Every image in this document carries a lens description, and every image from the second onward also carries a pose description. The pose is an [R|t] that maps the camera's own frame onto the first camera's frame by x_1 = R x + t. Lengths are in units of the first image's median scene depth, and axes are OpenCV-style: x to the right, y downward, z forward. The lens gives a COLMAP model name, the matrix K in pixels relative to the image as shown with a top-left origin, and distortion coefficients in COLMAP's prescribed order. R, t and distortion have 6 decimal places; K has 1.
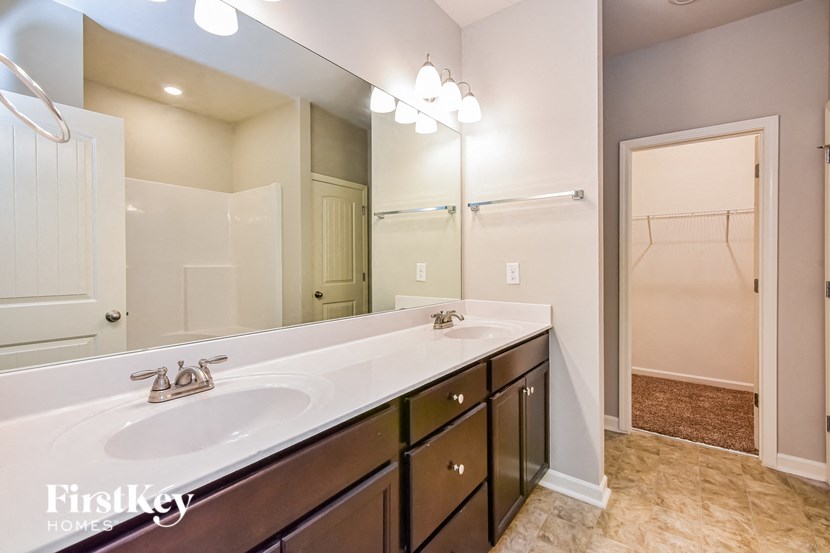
lens RADIAL K [[383.6, 0, 415.3], [0, 383.6, 274.3], [0, 0, 1]] dist [0.004269, 0.000384]
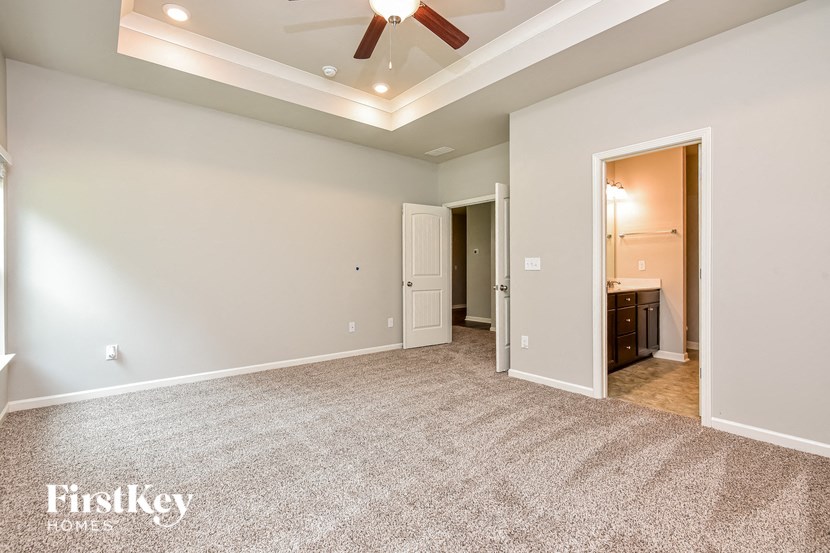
lens RADIAL K [[383.6, 0, 416.7], [0, 383.6, 265.1], [0, 0, 1]] dist [0.004269, 0.000384]
pose [[0.972607, 0.006240, -0.232370, -0.481335], [-0.011156, 0.999741, -0.019850, 0.050435], [0.232186, 0.021898, 0.972425, -1.427547]]
